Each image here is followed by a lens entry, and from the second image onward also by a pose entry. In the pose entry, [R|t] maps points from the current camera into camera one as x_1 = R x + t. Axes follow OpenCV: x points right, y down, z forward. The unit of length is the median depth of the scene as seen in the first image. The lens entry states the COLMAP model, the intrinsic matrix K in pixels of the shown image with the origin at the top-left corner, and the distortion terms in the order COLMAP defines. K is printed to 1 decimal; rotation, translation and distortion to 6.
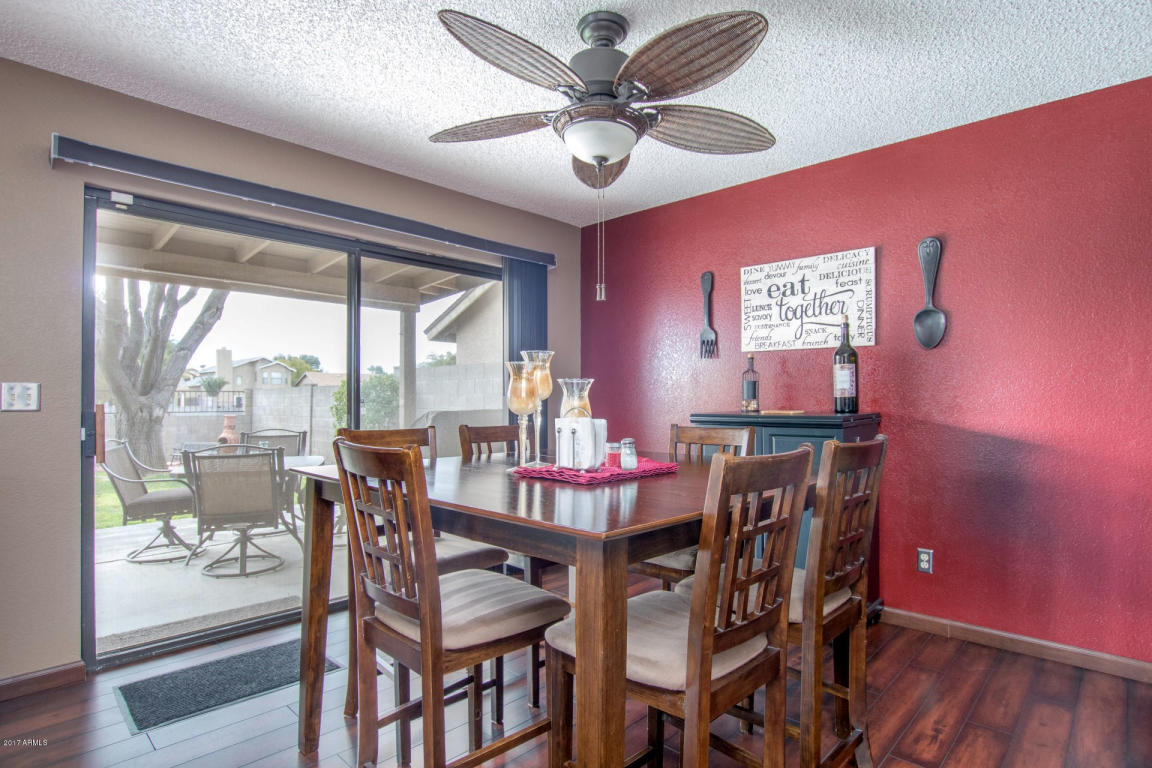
lens RADIAL K [[603.2, 0, 586.1], [0, 603.2, 389.7], [0, 0, 1]] dist [-0.025910, 0.002270]
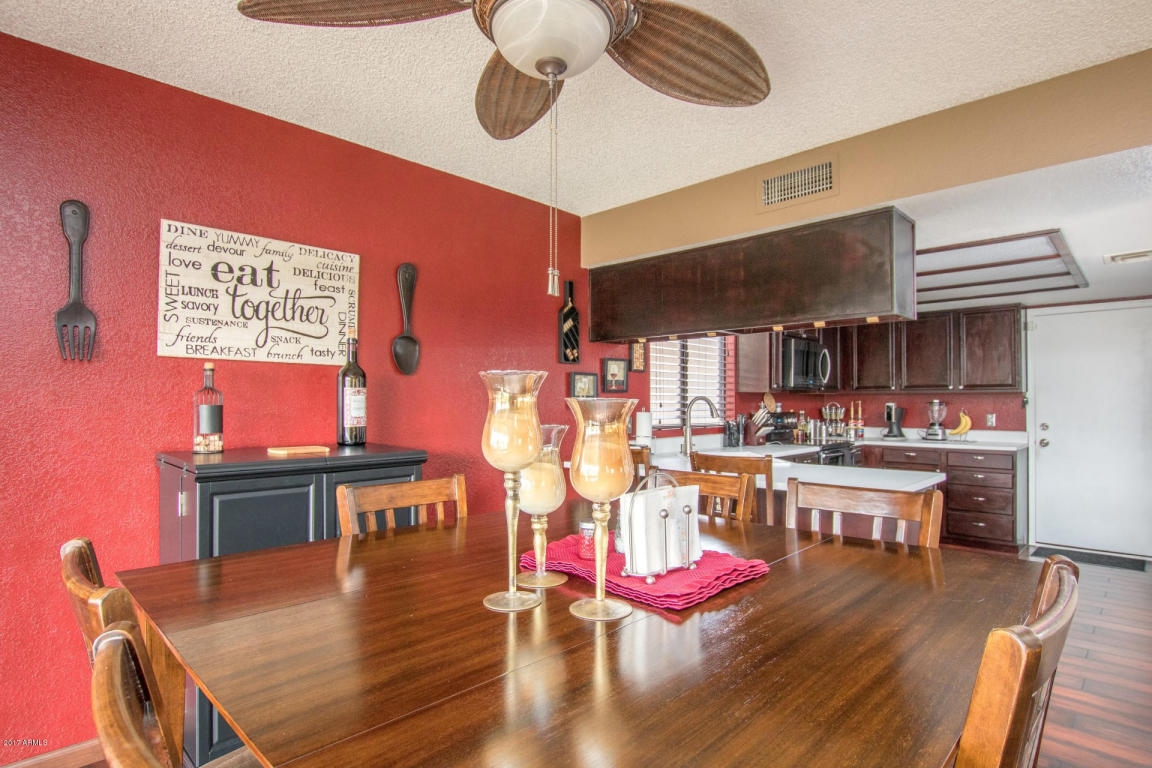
lens RADIAL K [[603.2, 0, 583.6], [0, 603.2, 389.2], [0, 0, 1]] dist [-0.025910, 0.002270]
pose [[-0.023614, 0.016924, 0.999578, -0.378959], [-0.012825, 0.999769, -0.017230, -0.026179], [-0.999639, -0.013226, -0.023391, 0.626330]]
